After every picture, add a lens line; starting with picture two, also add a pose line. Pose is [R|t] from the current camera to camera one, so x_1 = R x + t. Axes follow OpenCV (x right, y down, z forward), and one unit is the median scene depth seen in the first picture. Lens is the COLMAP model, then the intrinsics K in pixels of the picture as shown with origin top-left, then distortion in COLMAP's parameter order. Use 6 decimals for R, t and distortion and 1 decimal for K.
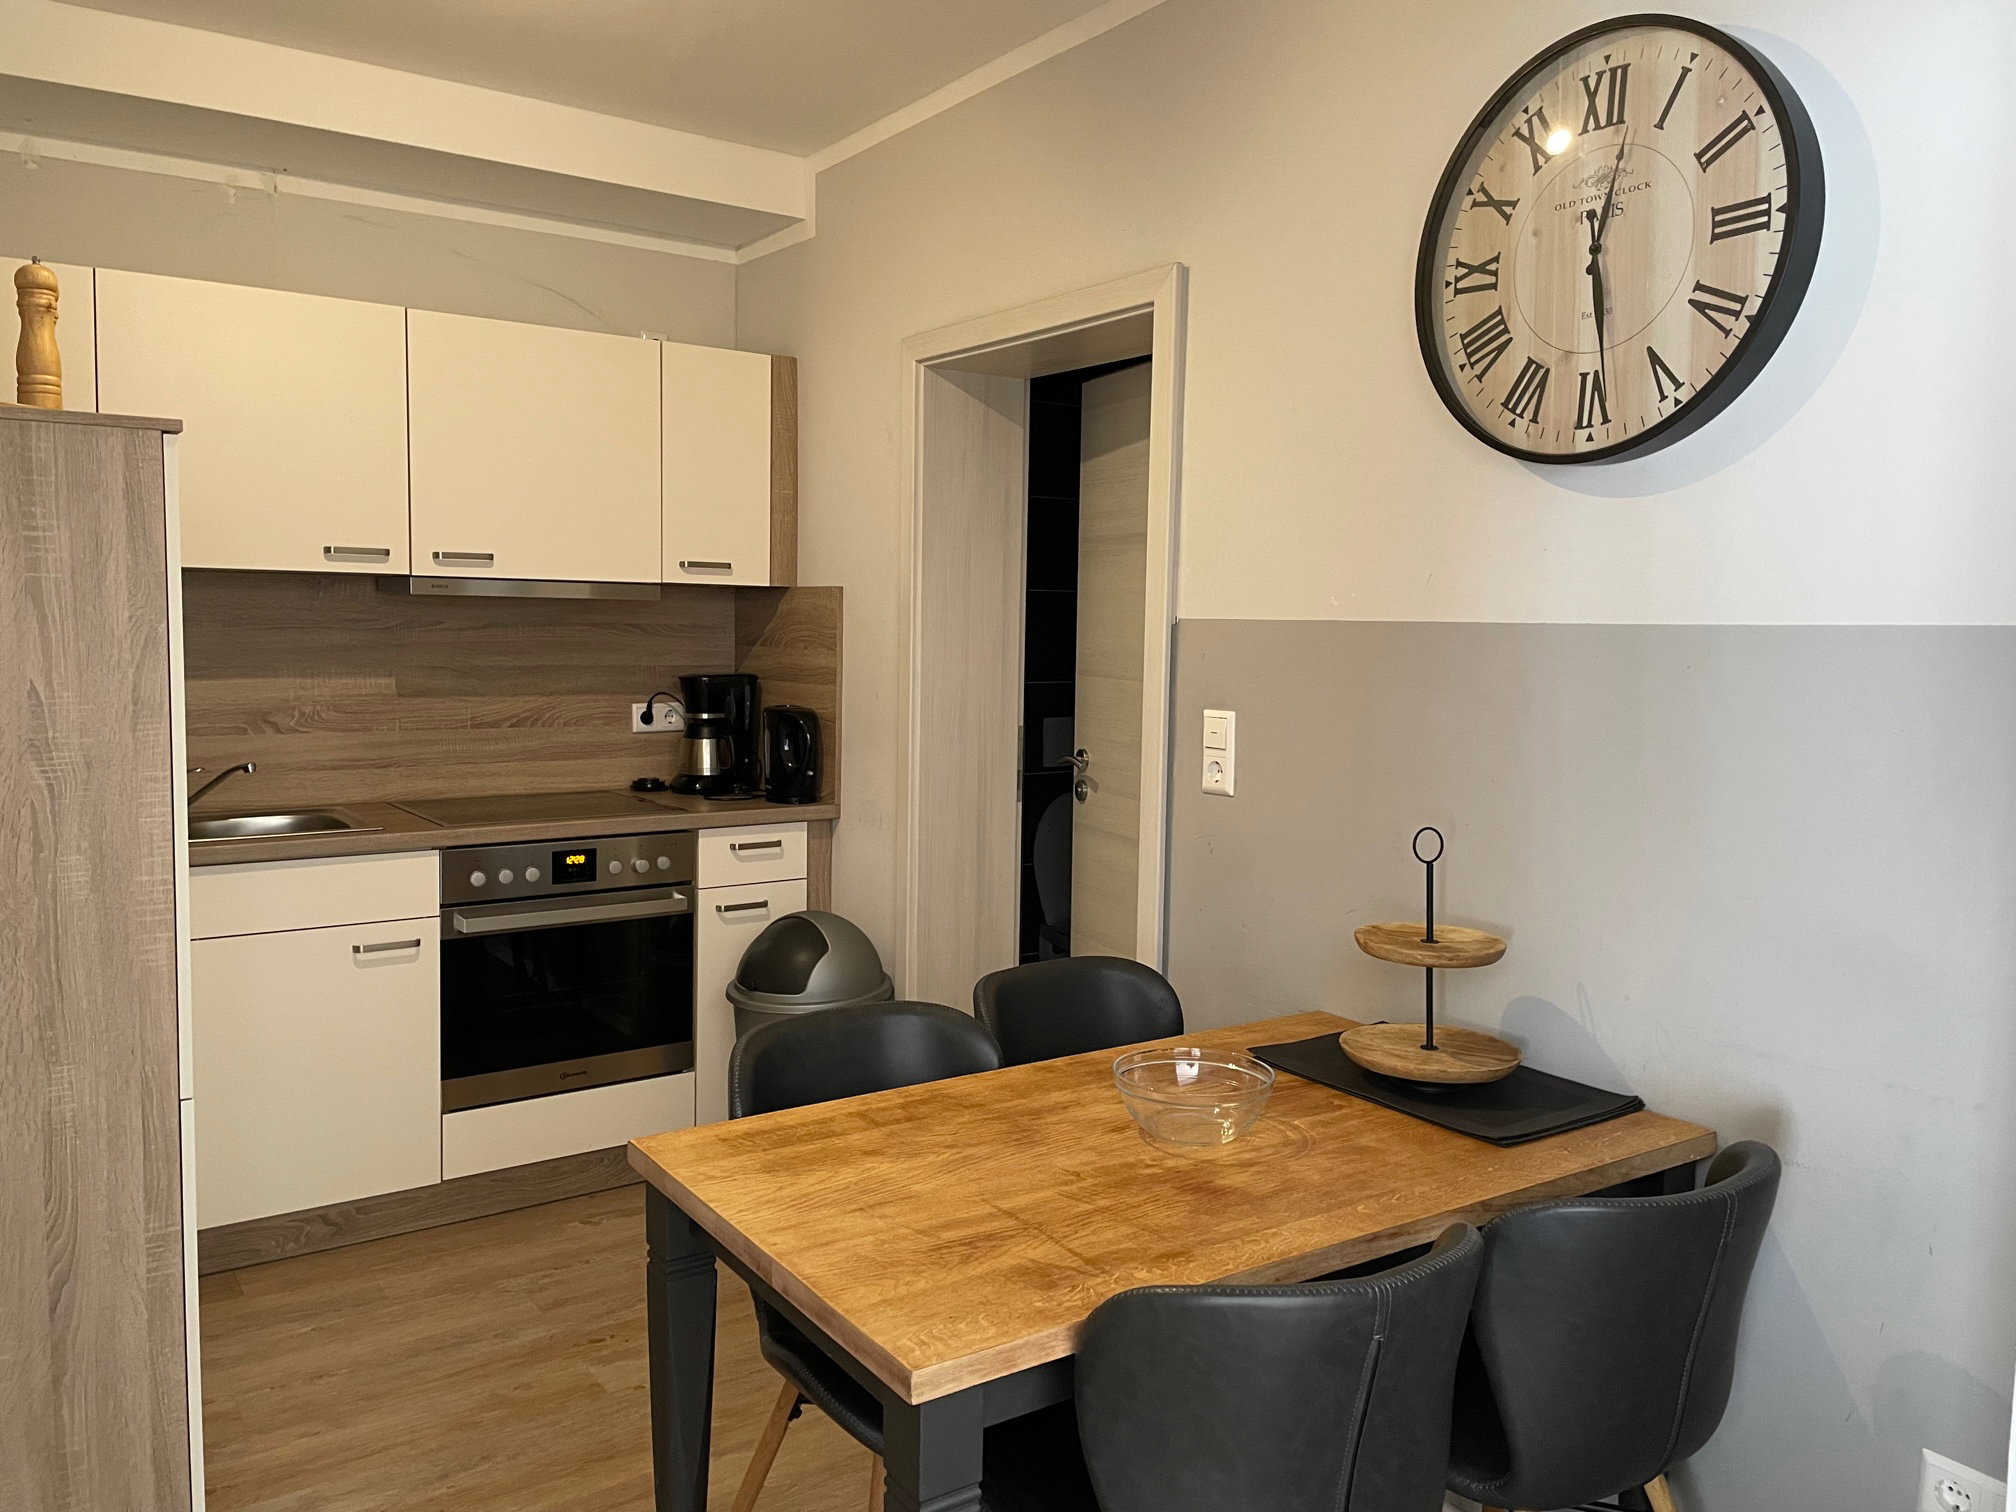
lens RADIAL K [[1522.6, 0, 1013.6], [0, 1522.6, 764.8], [0, 0, 1]] dist [0.089297, -0.095477]
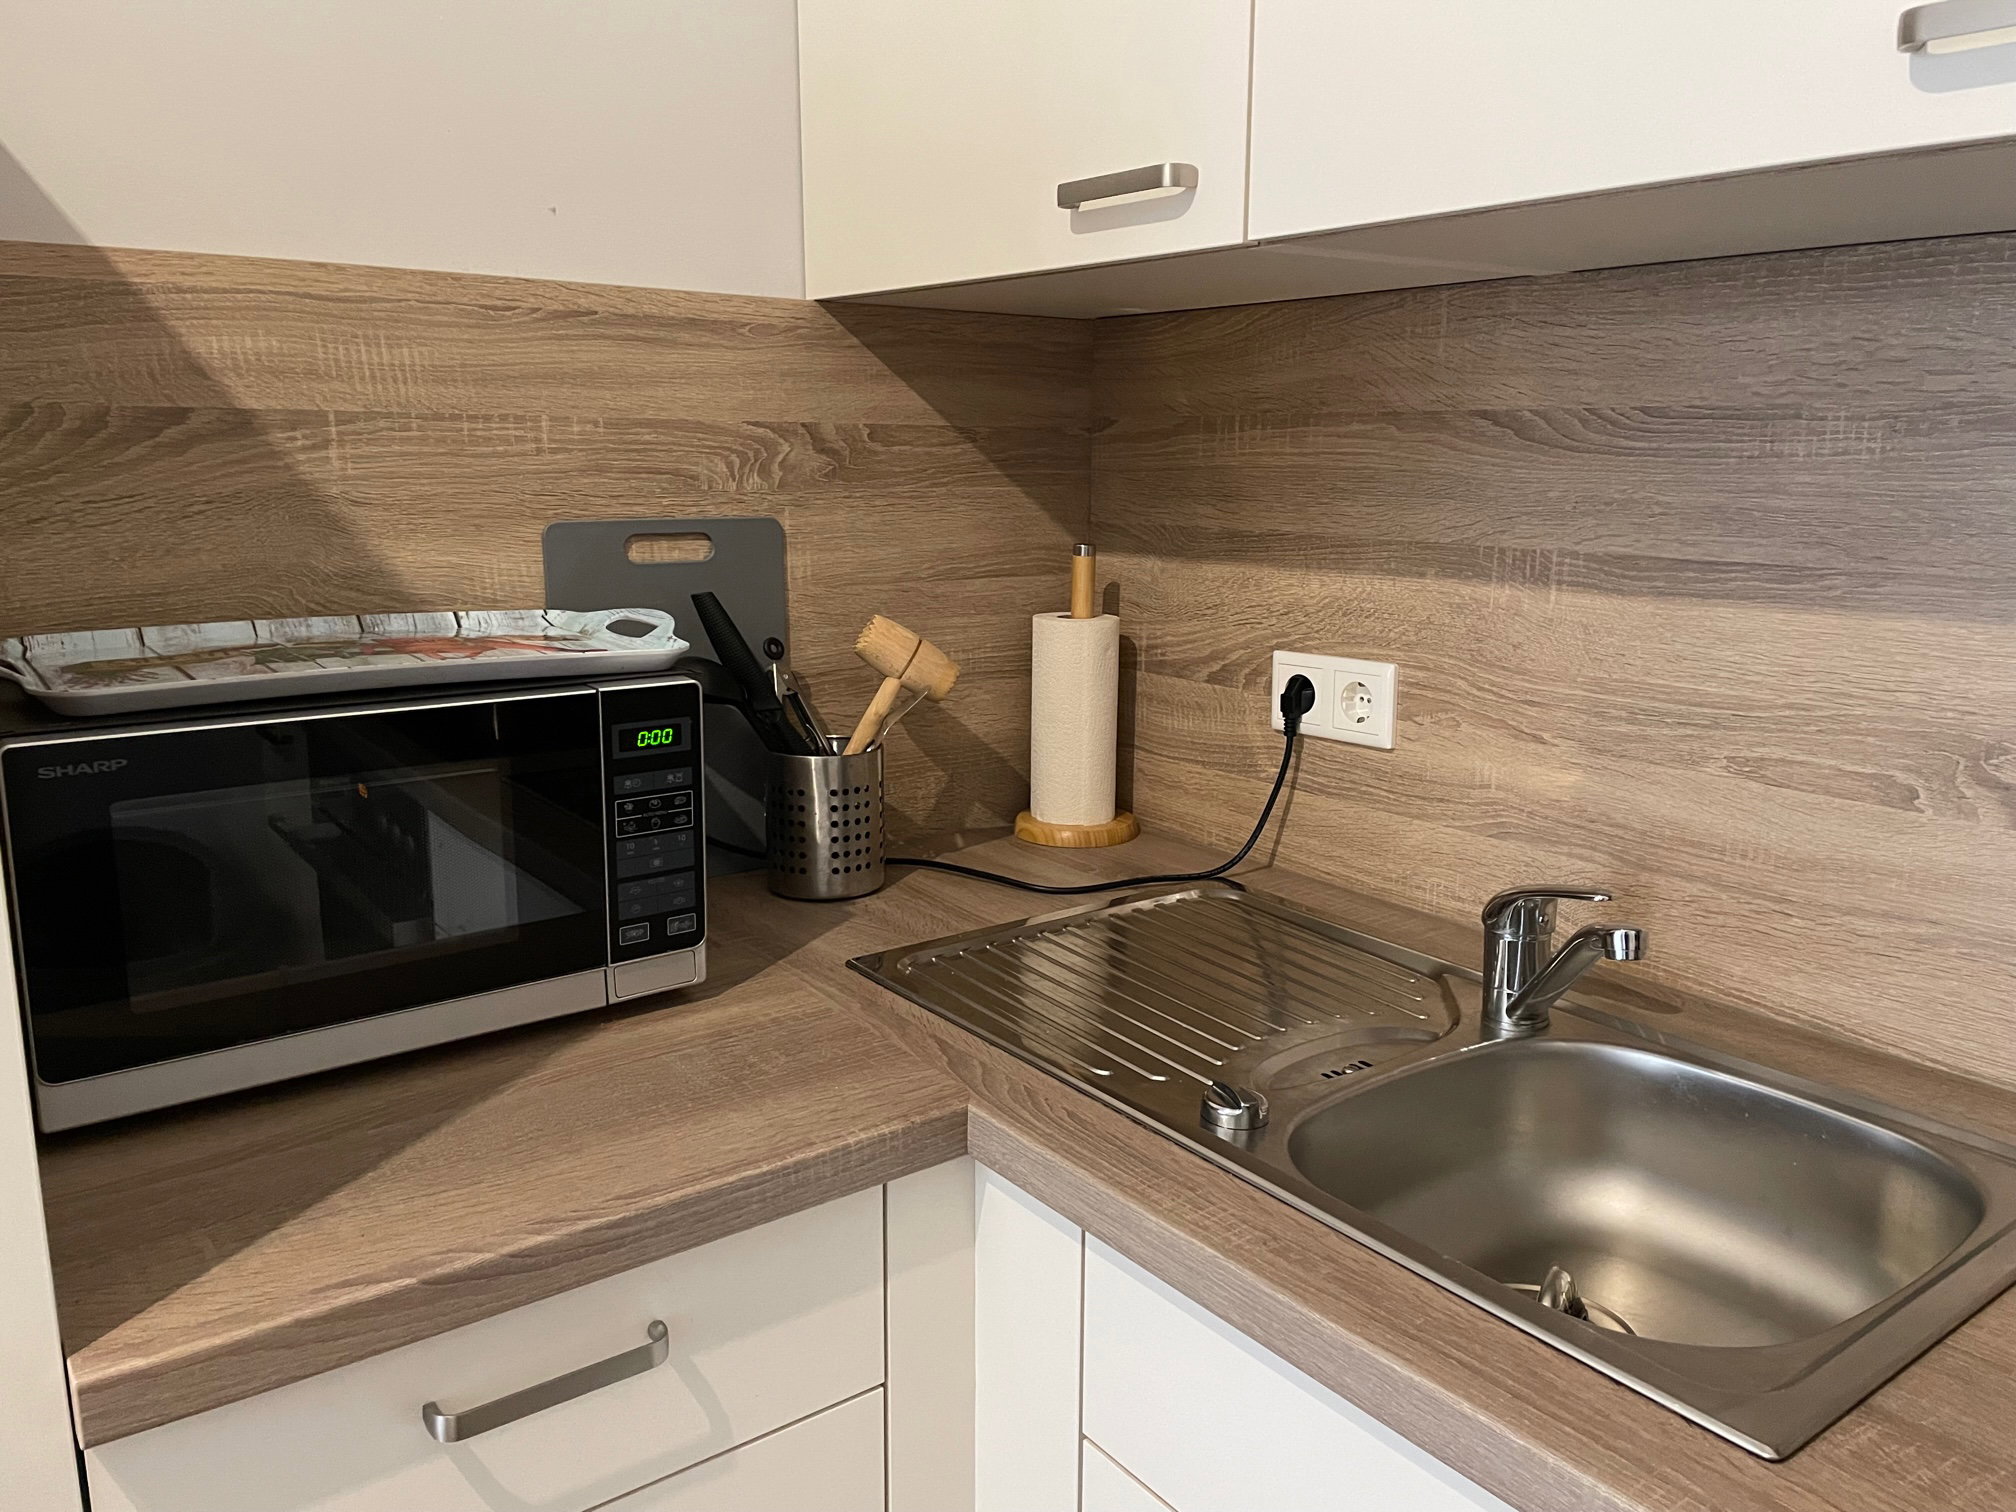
lens RADIAL K [[1522.6, 0, 1008.9], [0, 1522.6, 746.0], [0, 0, 1]] dist [0.089297, -0.095477]
pose [[0.032534, 0.179778, -0.983169, -0.217356], [-0.101706, 0.979179, 0.175682, -0.065460], [0.994282, 0.094278, 0.050141, 0.817711]]
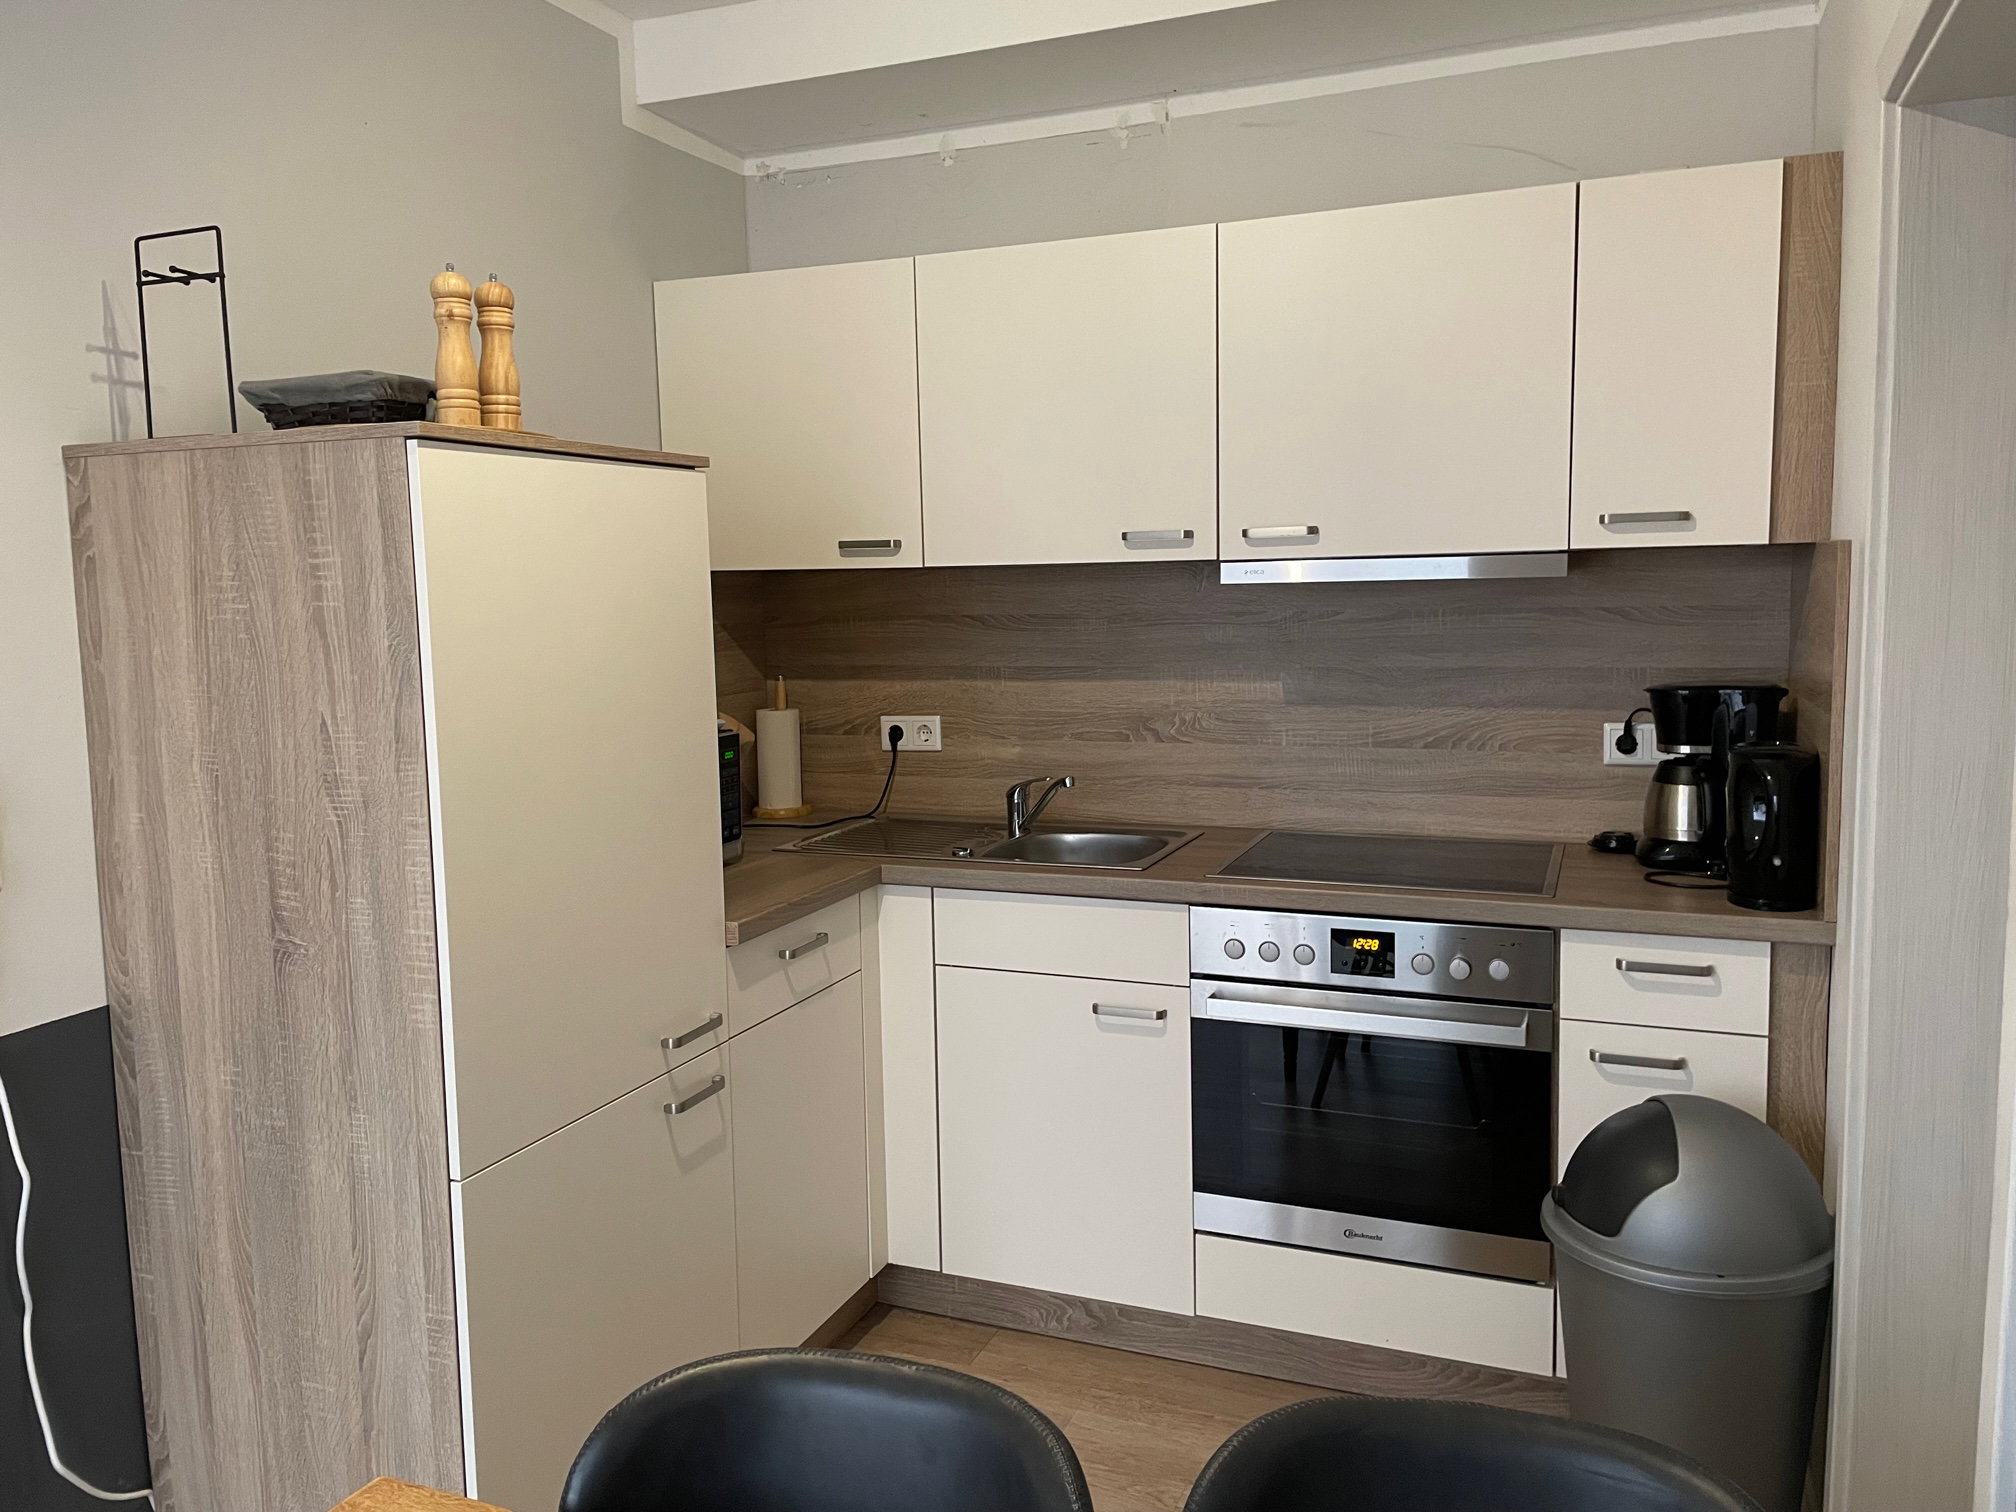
lens RADIAL K [[1522.6, 0, 1003.7], [0, 1522.6, 748.3], [0, 0, 1]] dist [0.089297, -0.095477]
pose [[0.539147, 0.068374, -0.839432, 0.217044], [-0.052281, 0.997494, 0.047670, -0.054574], [0.840588, 0.018185, 0.541370, 0.454770]]
